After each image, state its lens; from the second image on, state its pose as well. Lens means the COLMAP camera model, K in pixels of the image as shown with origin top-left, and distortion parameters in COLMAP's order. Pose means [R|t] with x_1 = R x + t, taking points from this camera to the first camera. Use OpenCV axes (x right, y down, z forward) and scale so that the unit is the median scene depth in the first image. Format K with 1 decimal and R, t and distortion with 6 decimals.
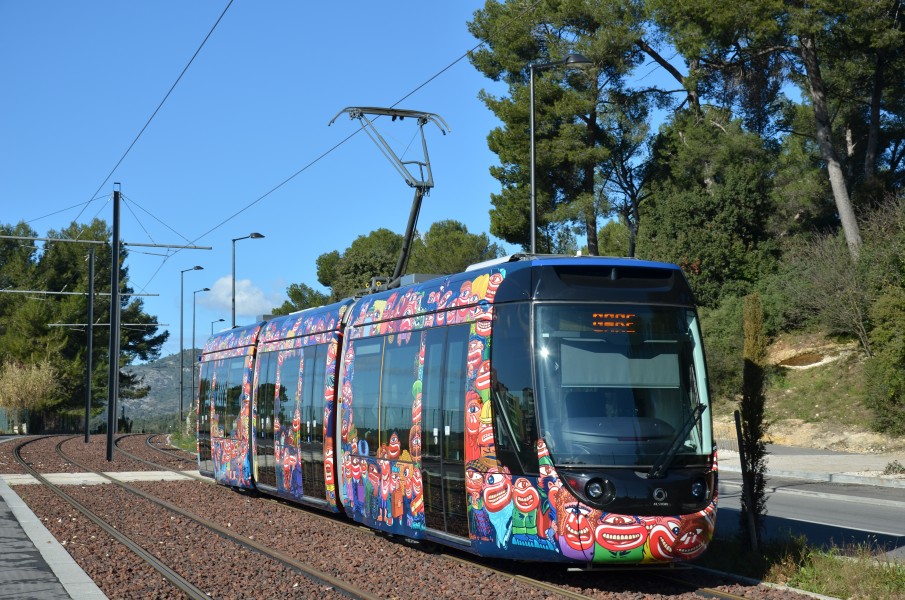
lens RADIAL K [[1567.7, 0, 452.5], [0, 1567.7, 300.0], [0, 0, 1]] dist [0.427525, -0.007359]
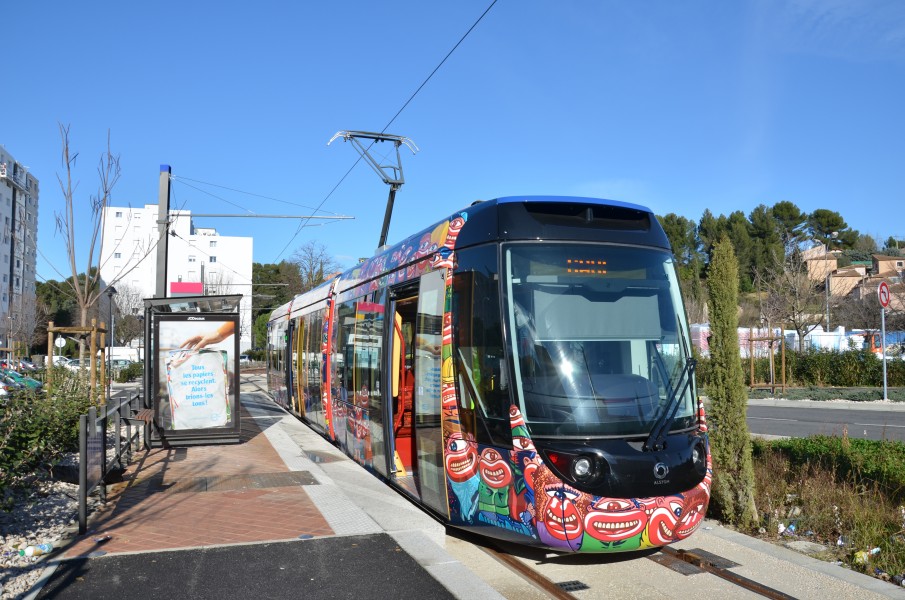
lens RADIAL K [[837.1, 0, 452.5], [0, 837.1, 300.0], [0, 0, 1]] dist [-0.071157, 0.000061]
pose [[0.999562, -0.011857, 0.027119, 0.012720], [0.011667, 0.999906, 0.007164, 0.030024], [-0.027201, -0.006844, 0.999607, 0.566900]]
